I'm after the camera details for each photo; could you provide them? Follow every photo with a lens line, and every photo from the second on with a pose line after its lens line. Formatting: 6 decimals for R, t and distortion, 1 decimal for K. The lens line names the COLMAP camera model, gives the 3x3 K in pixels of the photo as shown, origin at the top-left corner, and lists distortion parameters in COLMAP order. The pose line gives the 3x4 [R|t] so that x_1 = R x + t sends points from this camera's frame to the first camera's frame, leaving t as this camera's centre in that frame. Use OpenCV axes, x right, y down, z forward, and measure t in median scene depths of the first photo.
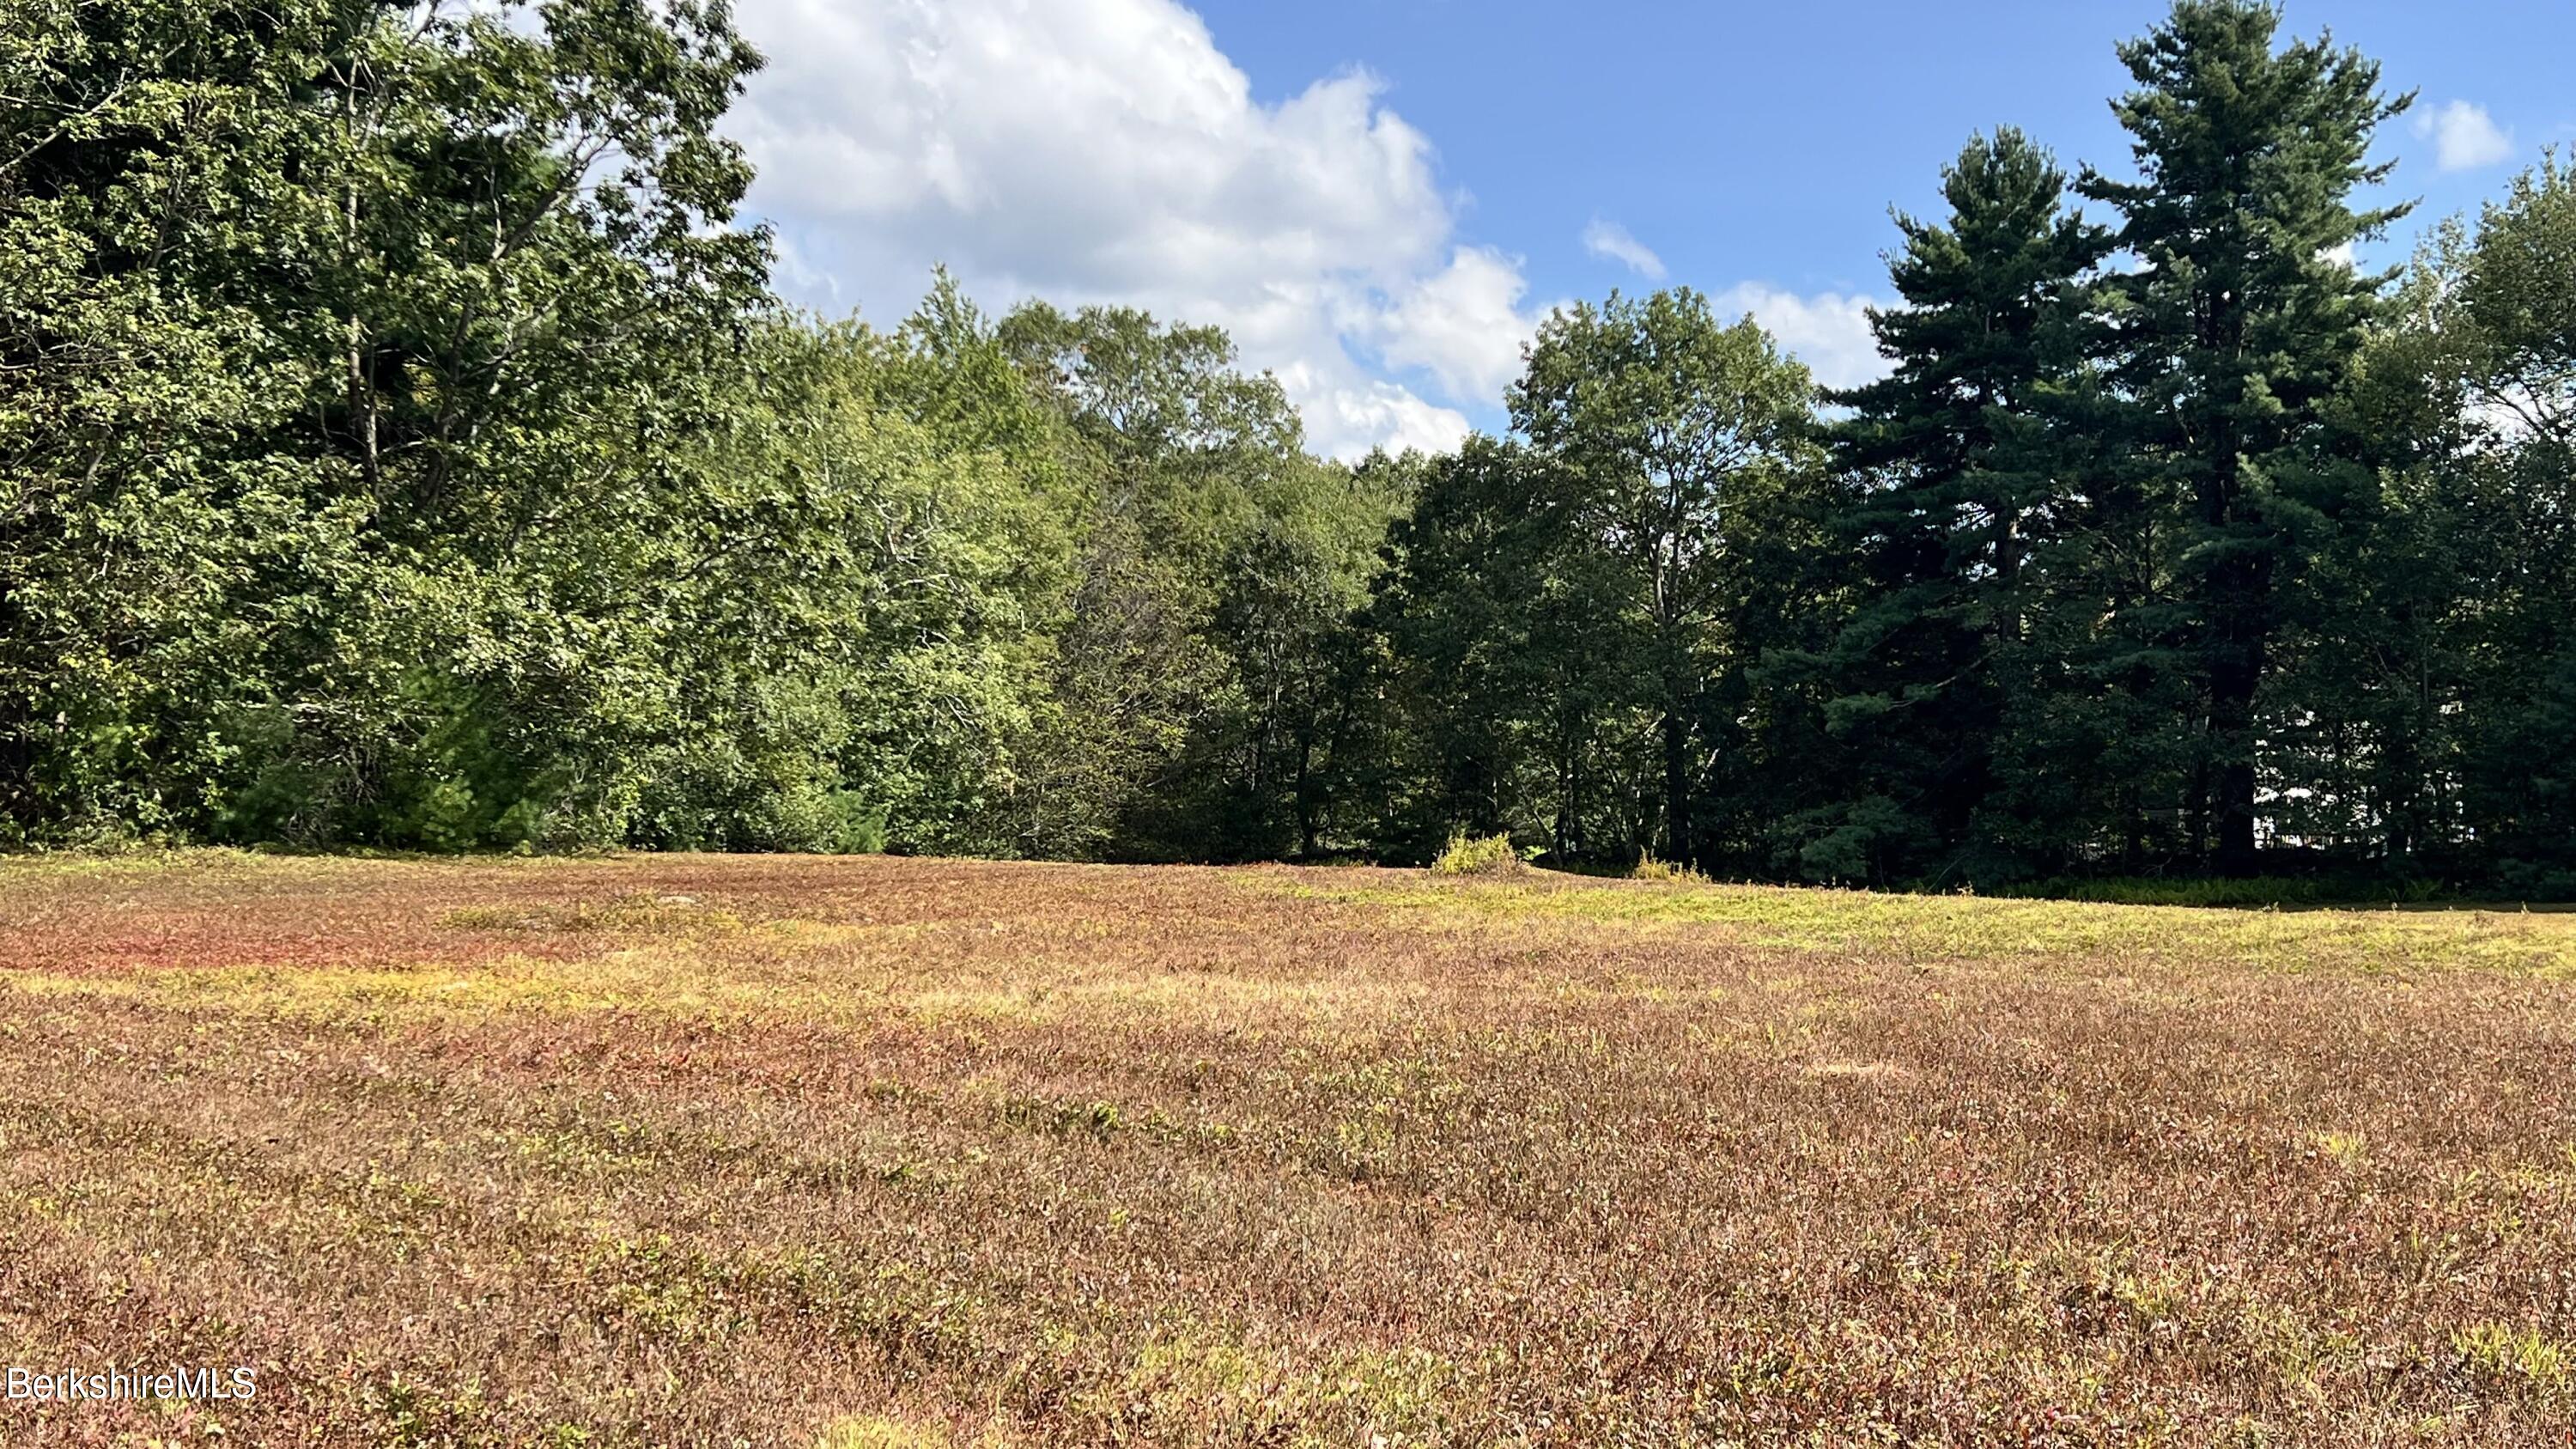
lens RADIAL K [[3088.5, 0, 1288.0], [0, 3088.5, 724.5], [0, 0, 1]] dist [0.002210, 0.000631]
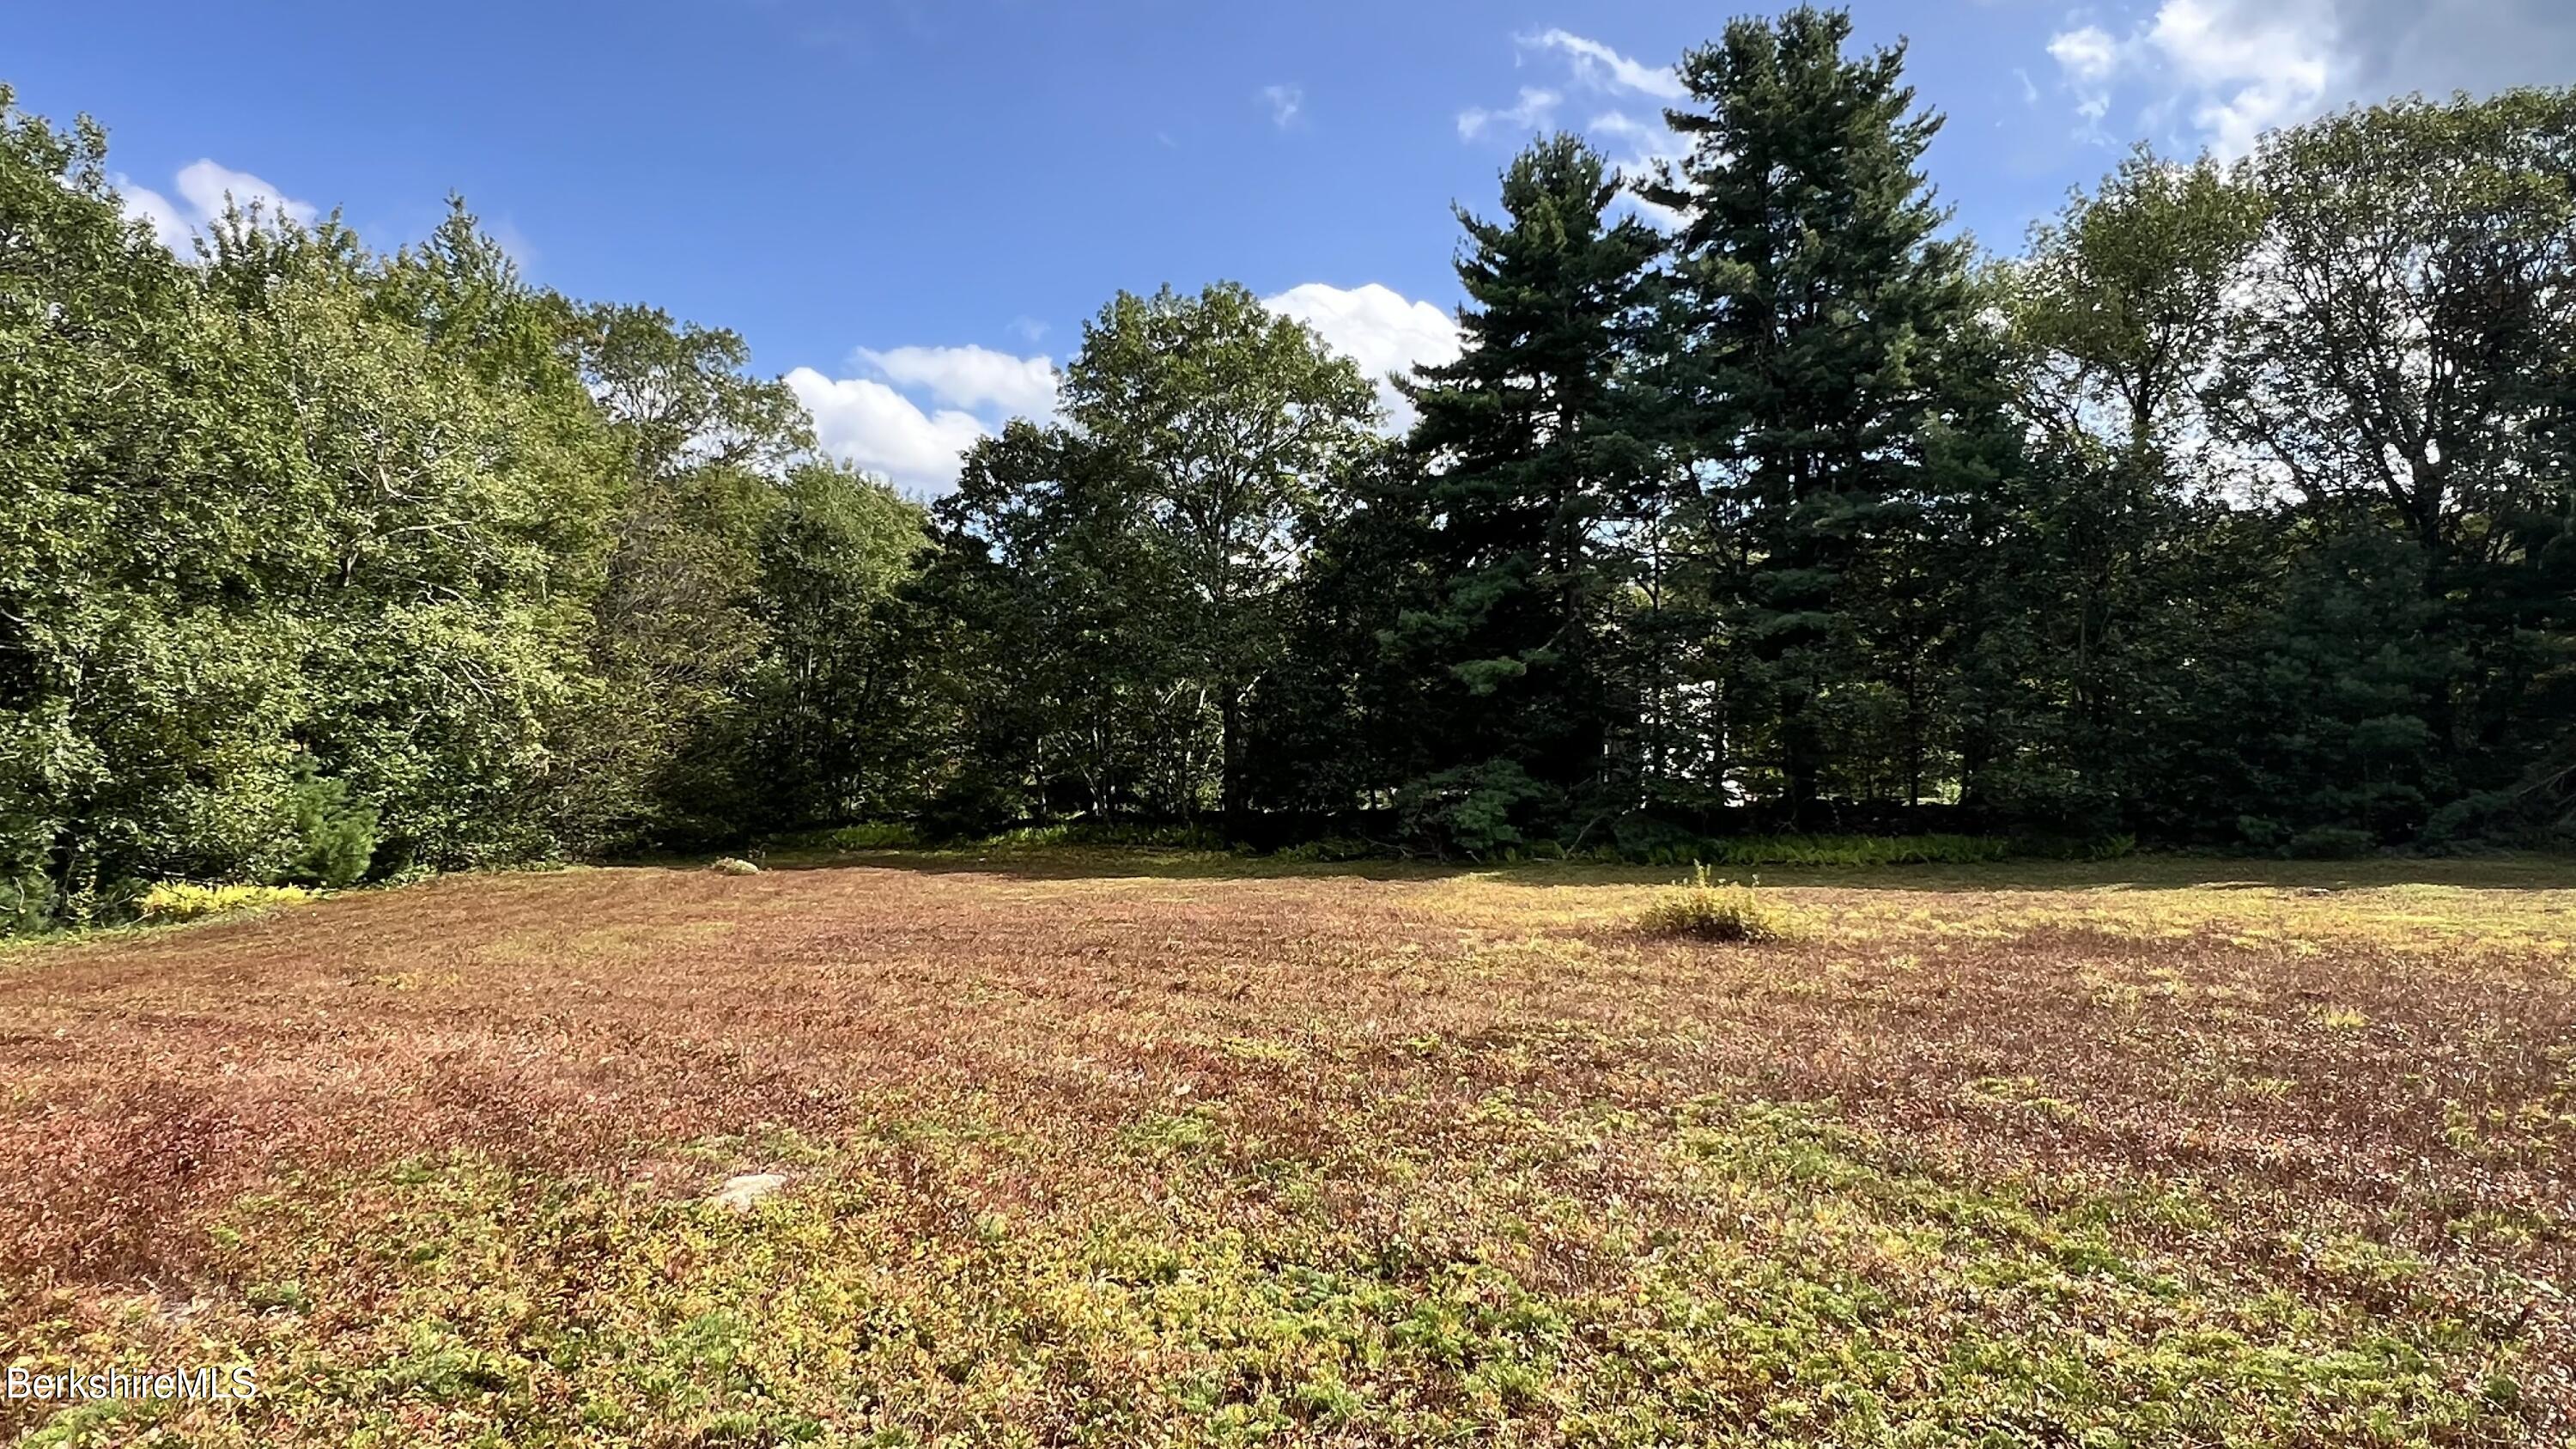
lens RADIAL K [[1572.1, 0, 1288.0], [0, 1572.1, 724.5], [0, 0, 1]] dist [-0.021715, 0.000509]
pose [[0.923881, -0.010568, 0.382534, -0.065770], [0.008830, 0.999941, 0.006299, 0.007575], [-0.382578, -0.002442, 0.923920, 0.524997]]
